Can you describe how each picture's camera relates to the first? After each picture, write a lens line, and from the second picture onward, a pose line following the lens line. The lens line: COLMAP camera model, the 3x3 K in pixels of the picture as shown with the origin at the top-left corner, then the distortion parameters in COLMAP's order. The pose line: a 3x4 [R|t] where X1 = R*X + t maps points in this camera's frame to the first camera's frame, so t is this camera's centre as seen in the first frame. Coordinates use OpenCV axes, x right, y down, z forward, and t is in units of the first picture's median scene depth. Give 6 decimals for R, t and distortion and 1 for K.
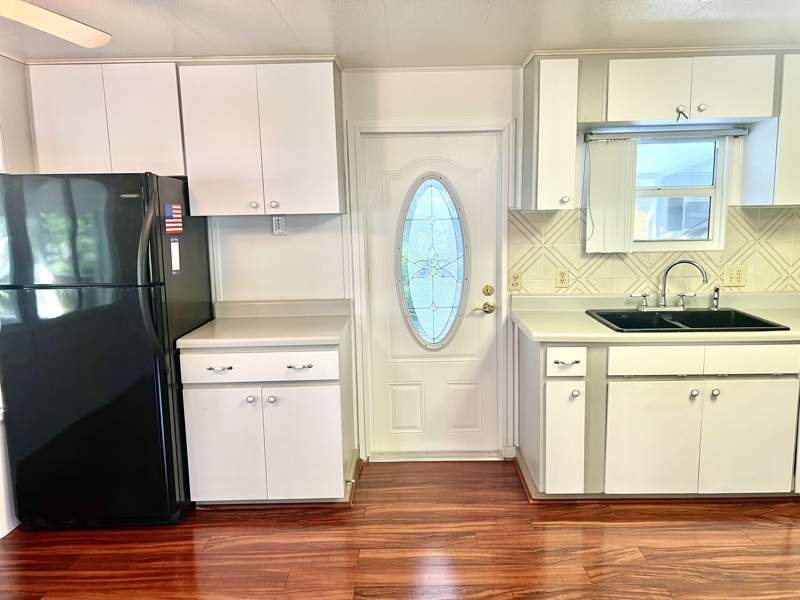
lens RADIAL K [[601.2, 0, 400.1], [0, 601.2, 302.1], [0, 0, 1]] dist [0.062054, -0.066278]
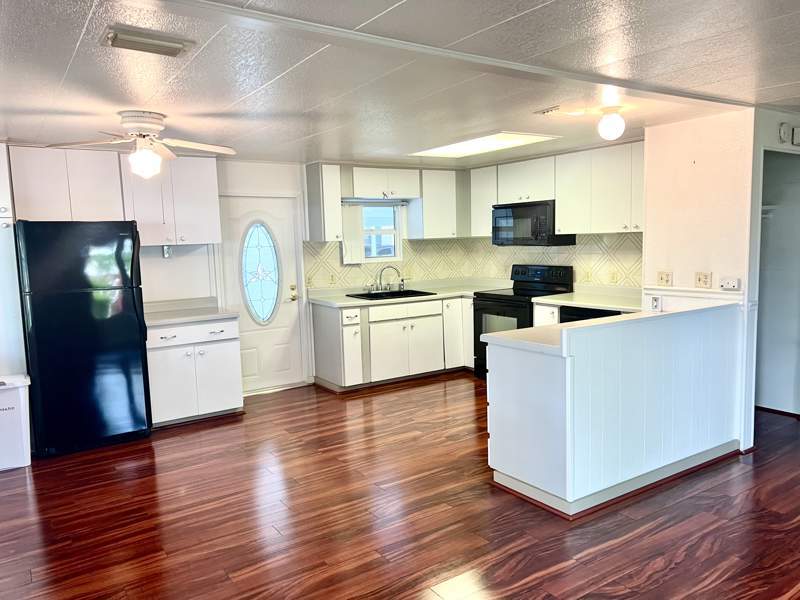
lens RADIAL K [[601.2, 0, 396.7], [0, 601.2, 304.0], [0, 0, 1]] dist [0.062054, -0.066278]
pose [[0.828254, -0.065830, 0.556473, -0.644814], [0.094738, 0.995230, -0.023273, 0.107950], [-0.552287, 0.071995, 0.830539, -0.674516]]
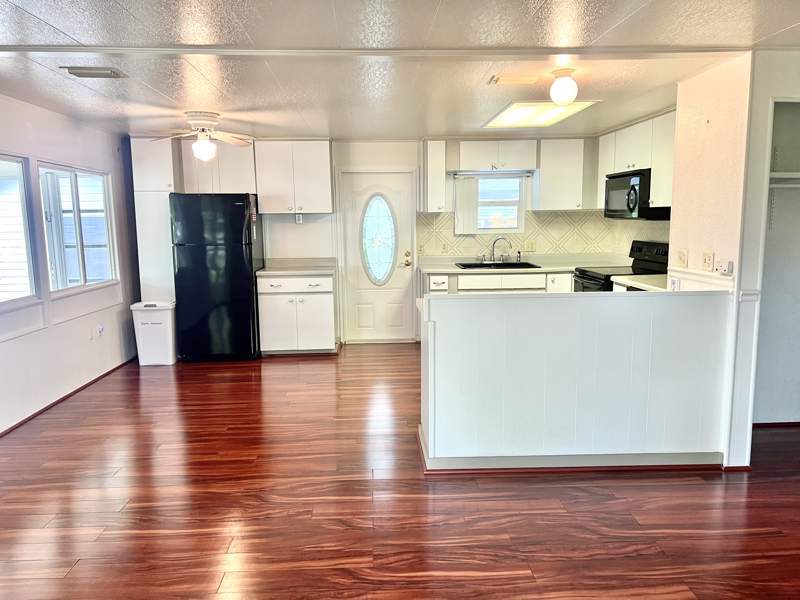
lens RADIAL K [[601.2, 0, 398.0], [0, 601.2, 304.4], [0, 0, 1]] dist [0.062054, -0.066278]
pose [[0.998566, -0.000901, 0.053519, 0.013889], [0.001201, 0.999984, -0.005555, 0.172319], [-0.053513, 0.005611, 0.998551, -1.035850]]
